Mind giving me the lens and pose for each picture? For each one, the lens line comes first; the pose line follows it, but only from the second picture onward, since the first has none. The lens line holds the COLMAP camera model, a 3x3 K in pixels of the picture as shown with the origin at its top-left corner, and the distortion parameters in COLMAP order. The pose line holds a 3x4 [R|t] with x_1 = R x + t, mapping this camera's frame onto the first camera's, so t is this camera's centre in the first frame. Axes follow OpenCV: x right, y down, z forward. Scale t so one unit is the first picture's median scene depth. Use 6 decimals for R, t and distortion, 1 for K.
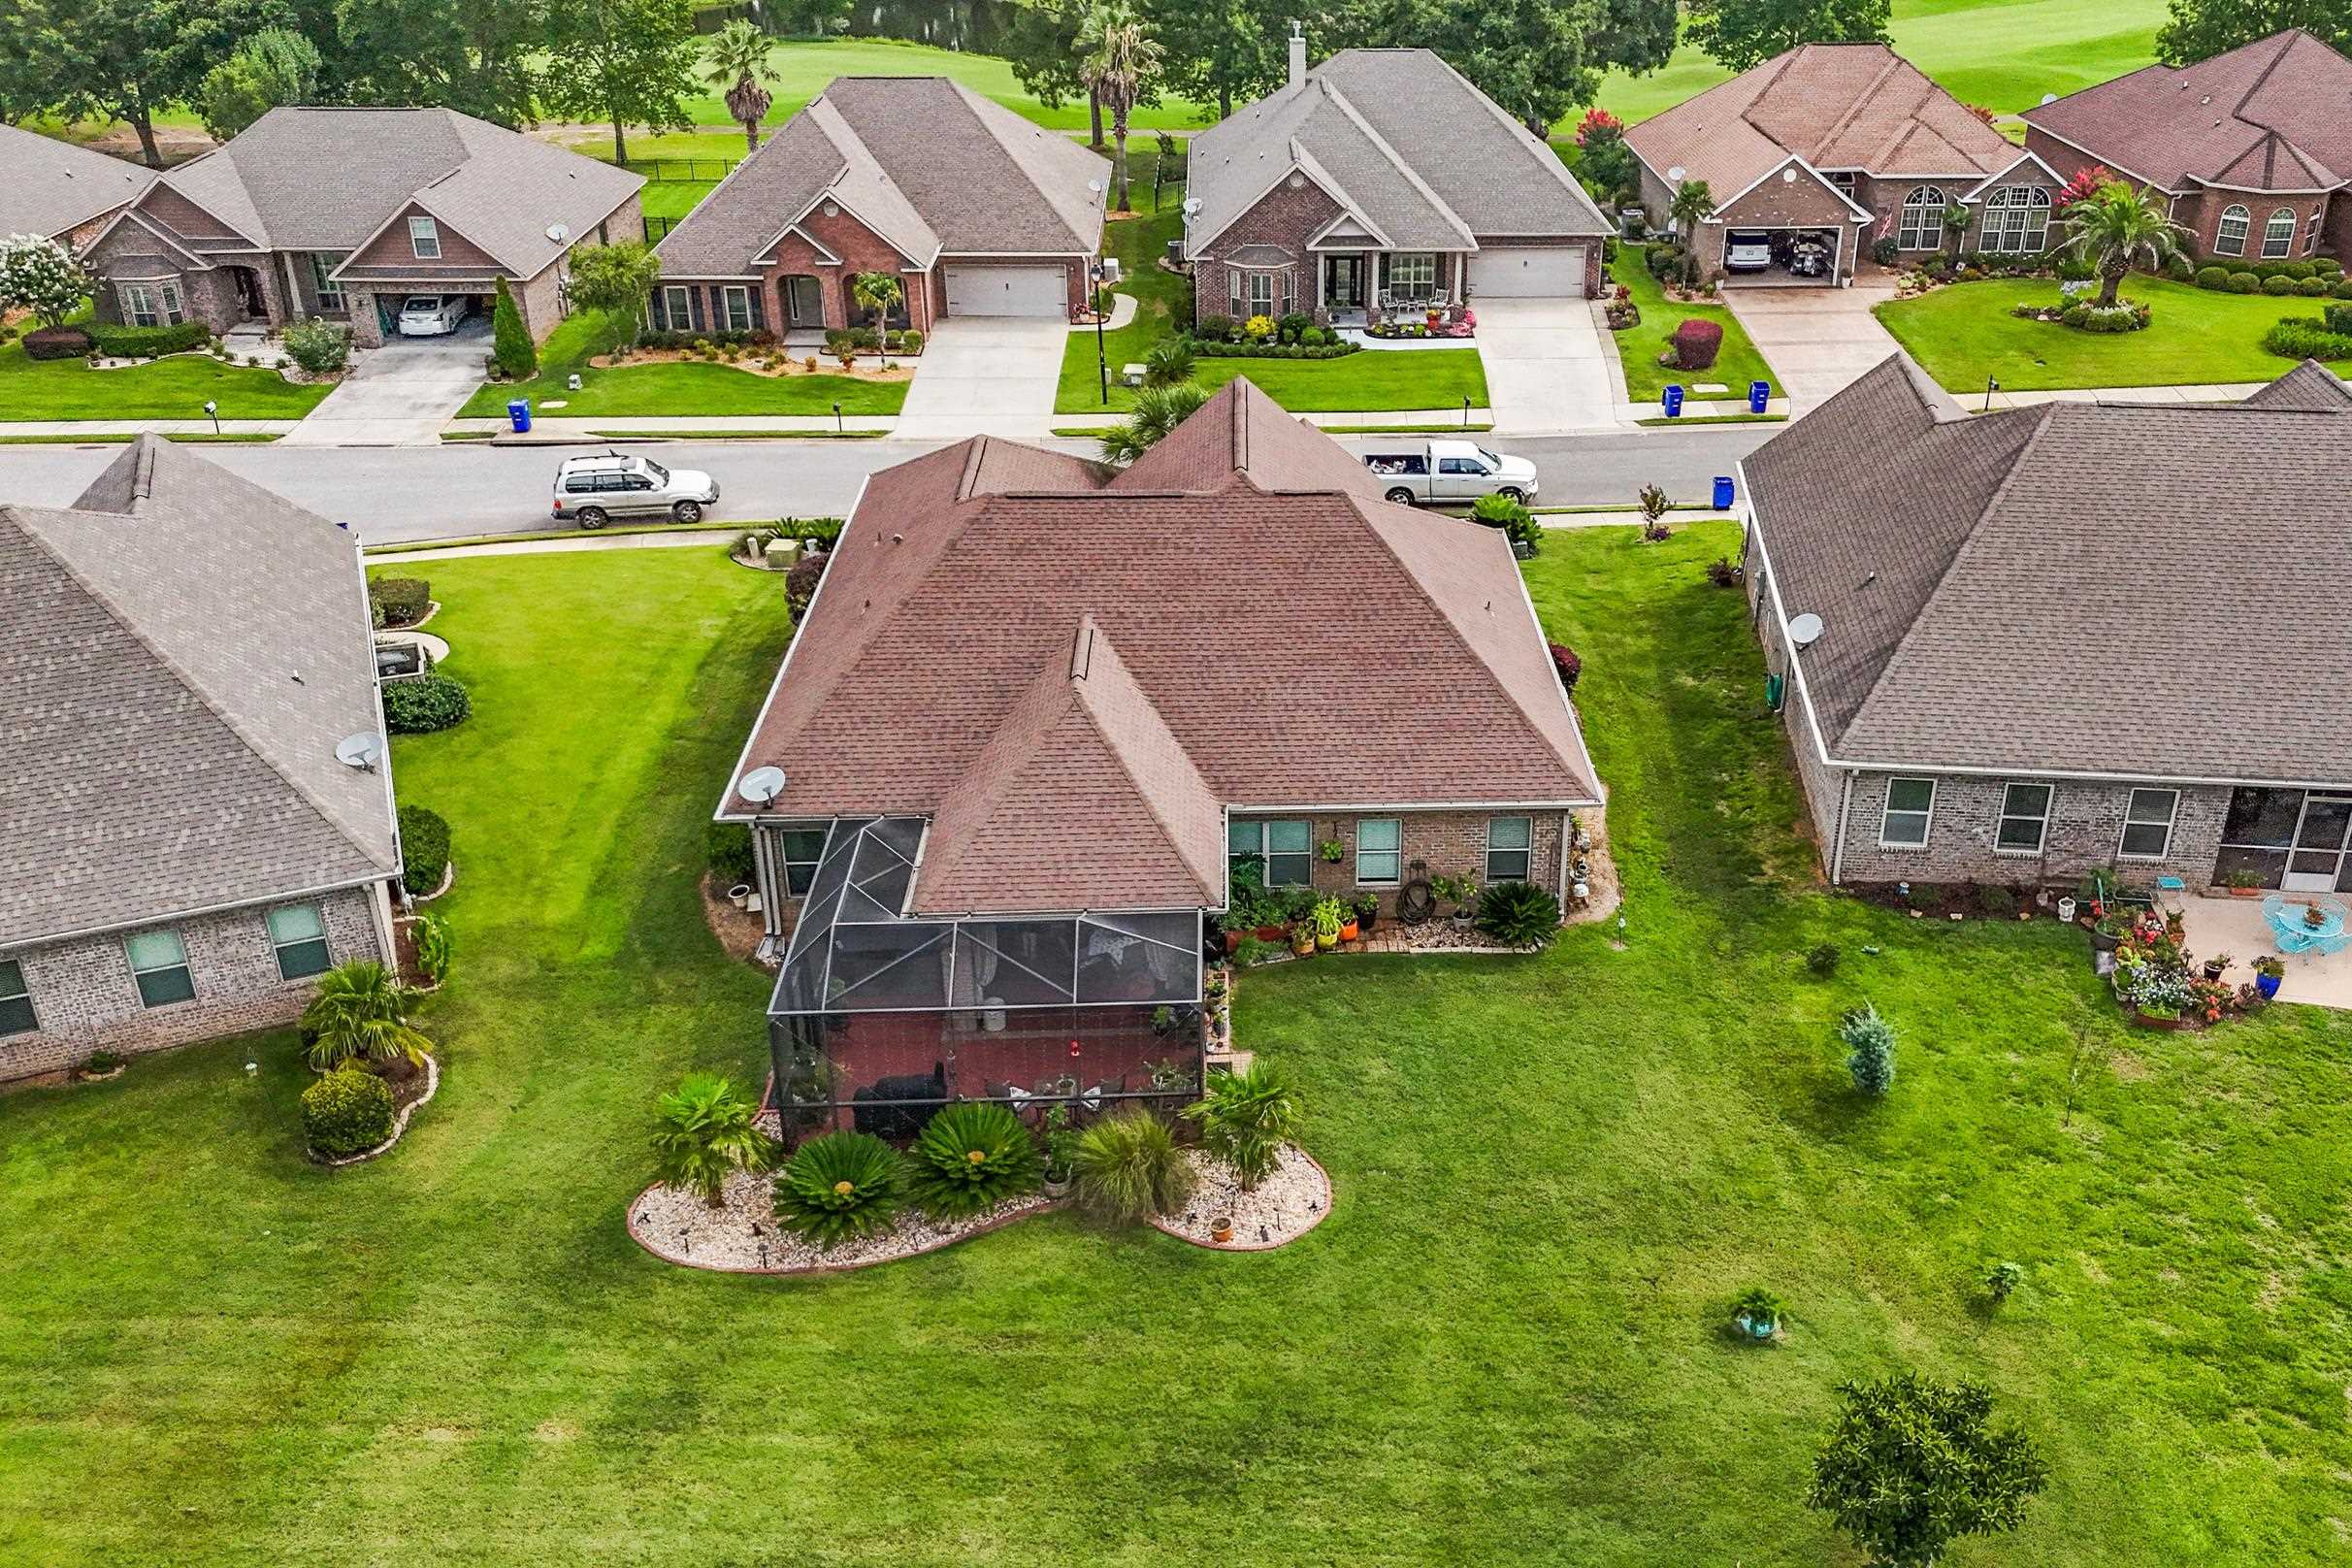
lens RADIAL K [[1926.9, 0, 1176.0], [0, 1926.9, 784.0], [0, 0, 1]] dist [0.049269, -0.074383]
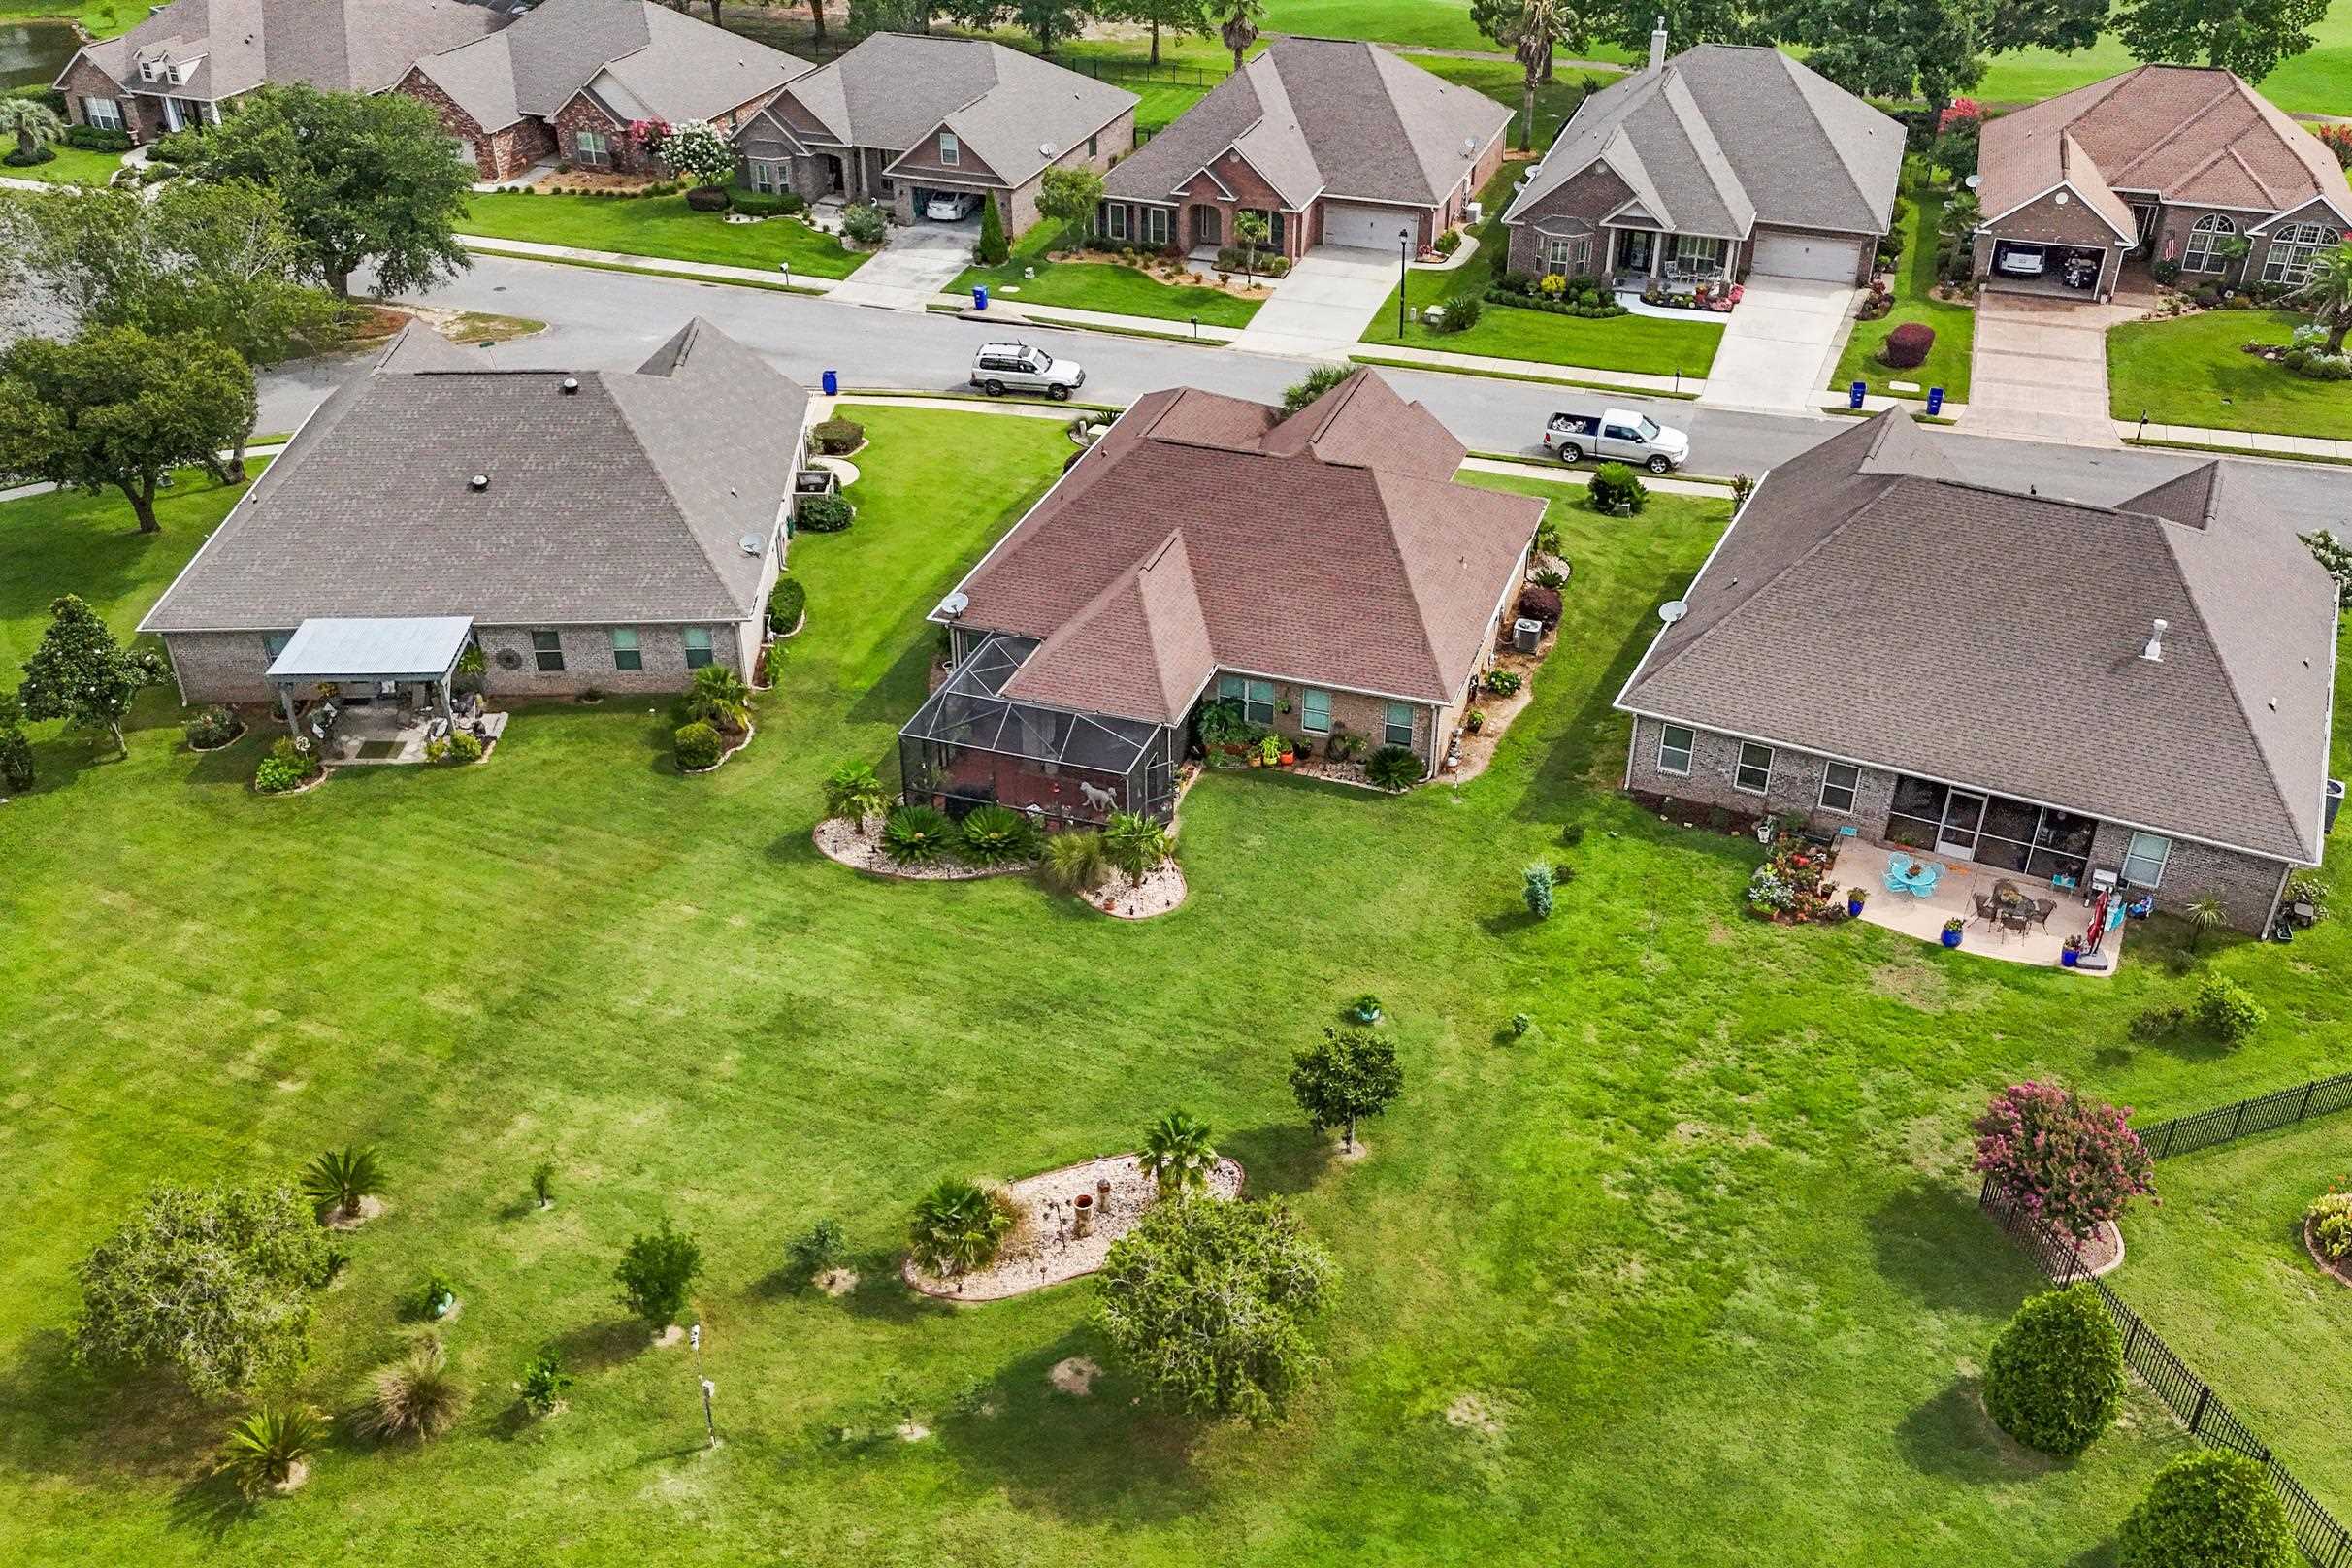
lens RADIAL K [[1926.9, 0, 1176.0], [0, 1926.9, 784.0], [0, 0, 1]] dist [0.049269, -0.074383]
pose [[0.935876, 0.192026, -0.295400, 0.263709], [-0.160015, 0.978622, 0.129204, -0.050159], [0.313896, -0.073651, 0.946596, -0.284952]]
